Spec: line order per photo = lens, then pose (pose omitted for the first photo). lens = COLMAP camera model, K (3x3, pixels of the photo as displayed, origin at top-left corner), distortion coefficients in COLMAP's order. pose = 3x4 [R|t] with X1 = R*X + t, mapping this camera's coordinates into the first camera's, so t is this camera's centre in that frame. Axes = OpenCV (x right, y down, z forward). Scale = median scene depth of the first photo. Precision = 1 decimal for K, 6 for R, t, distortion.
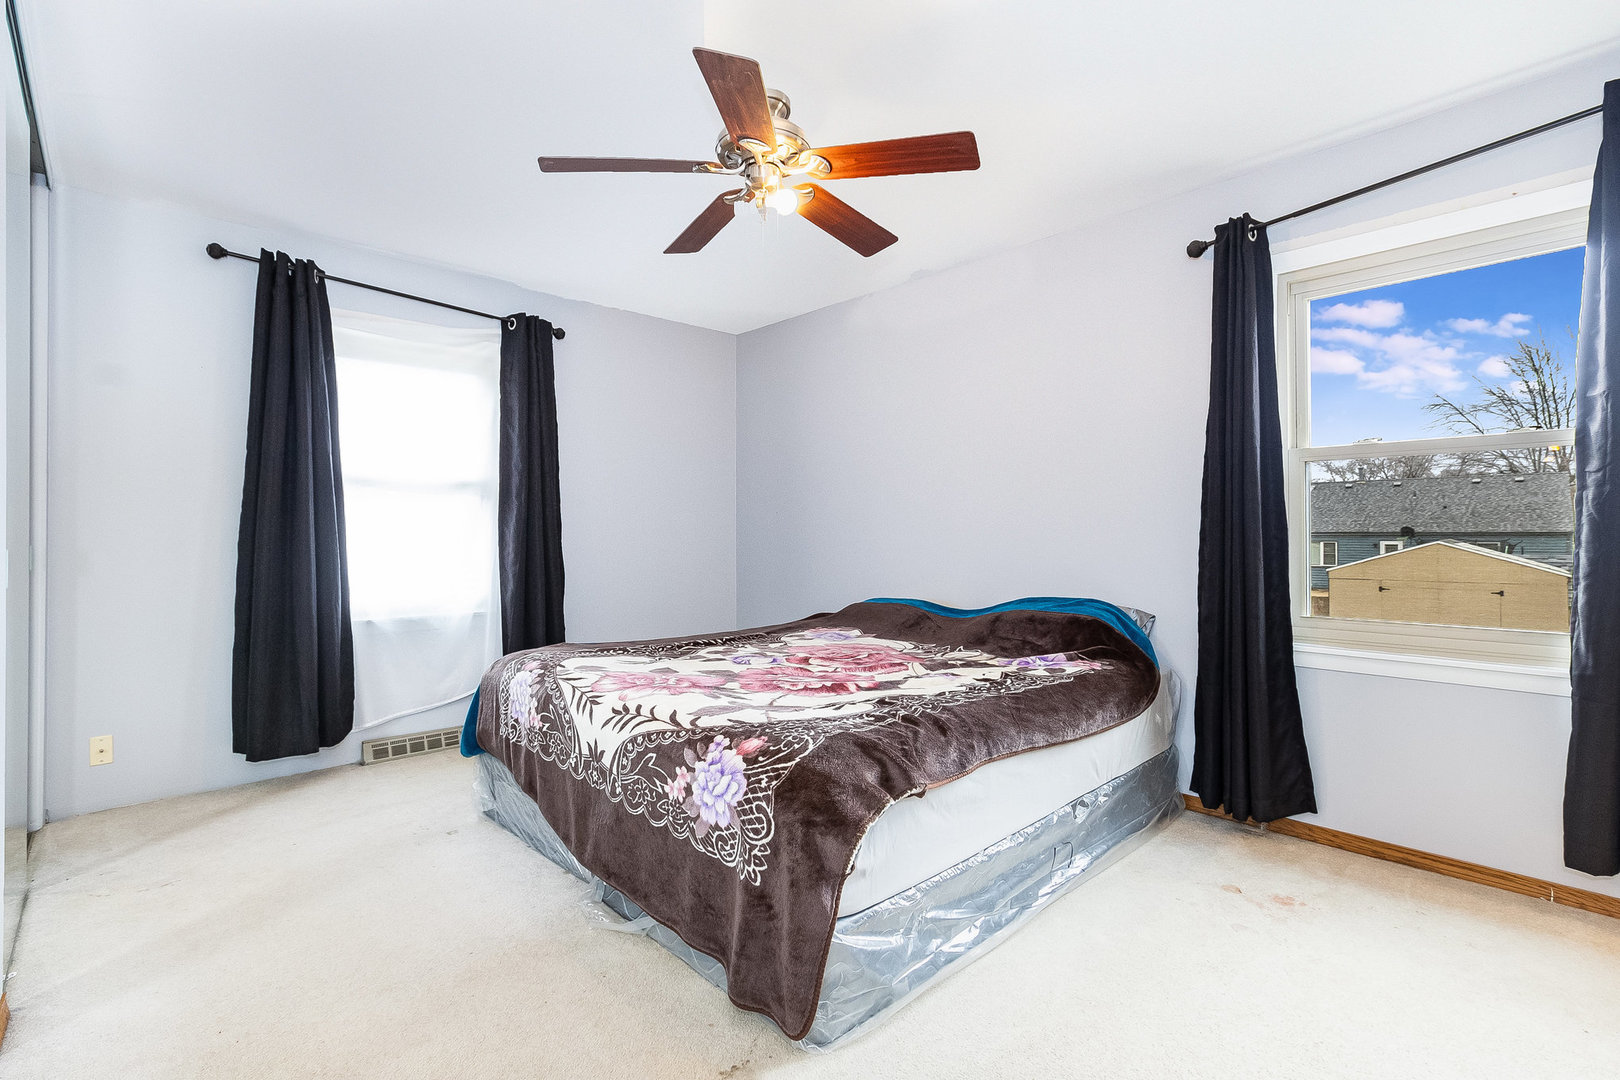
lens RADIAL K [[742.0, 0, 807.6], [0, 742.0, 534.8], [0, 0, 1]] dist [0.003500, -0.000861]
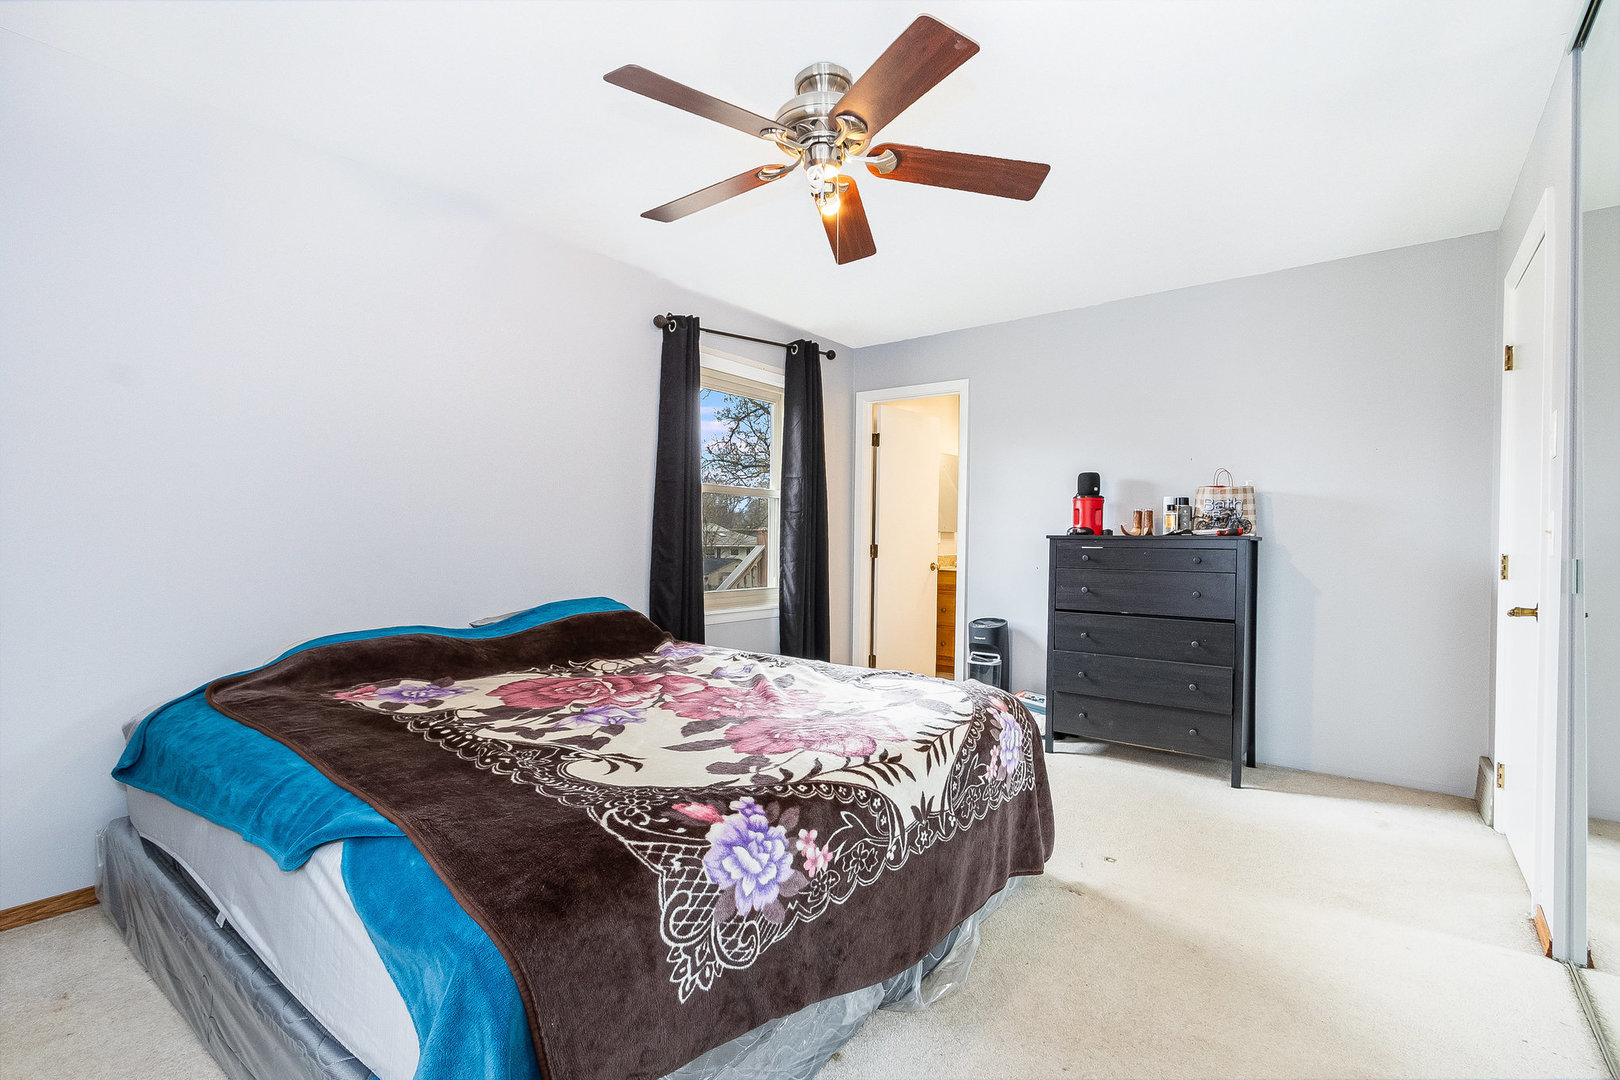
lens RADIAL K [[742.0, 0, 808.6], [0, 742.0, 538.0], [0, 0, 1]] dist [0.003500, -0.000861]
pose [[-0.165152, 0.001264, 0.986267, -1.093369], [-0.012367, 0.999918, -0.003353, -0.000188], [-0.986191, -0.012751, -0.165123, 1.290840]]
